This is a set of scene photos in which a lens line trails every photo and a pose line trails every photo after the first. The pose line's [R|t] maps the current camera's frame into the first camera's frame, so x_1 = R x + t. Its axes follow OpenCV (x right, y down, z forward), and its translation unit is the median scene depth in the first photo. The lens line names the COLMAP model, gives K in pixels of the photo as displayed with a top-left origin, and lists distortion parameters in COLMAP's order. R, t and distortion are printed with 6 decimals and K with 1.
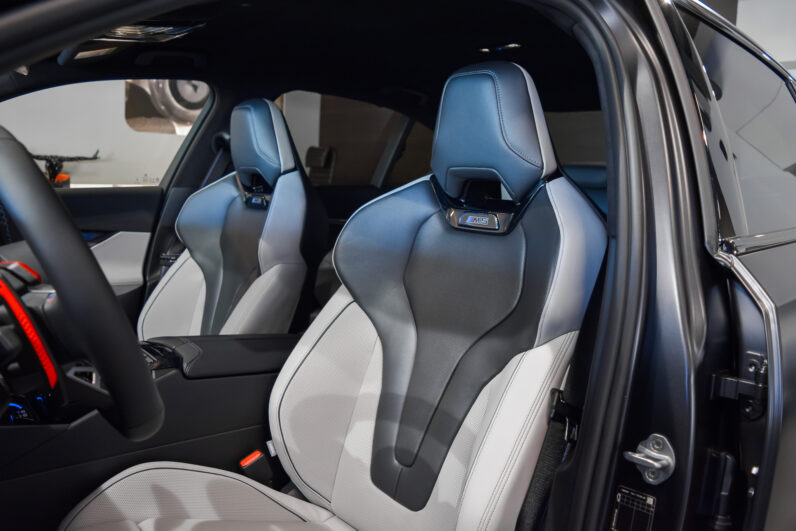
lens RADIAL K [[623.2, 0, 398.0], [0, 623.2, 265.5], [0, 0, 1]] dist [-0.088523, 0.001493]
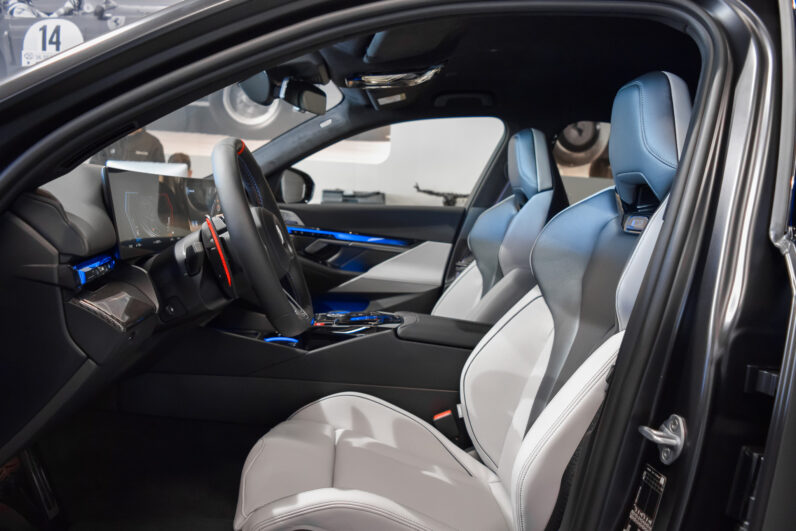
lens RADIAL K [[623.2, 0, 398.0], [0, 623.2, 265.5], [0, 0, 1]] dist [-0.088523, 0.001493]
pose [[0.792881, 0.061121, -0.606303, 0.405630], [-0.106635, 0.993521, -0.039294, 0.075409], [0.599974, 0.095809, 0.794262, -0.054900]]
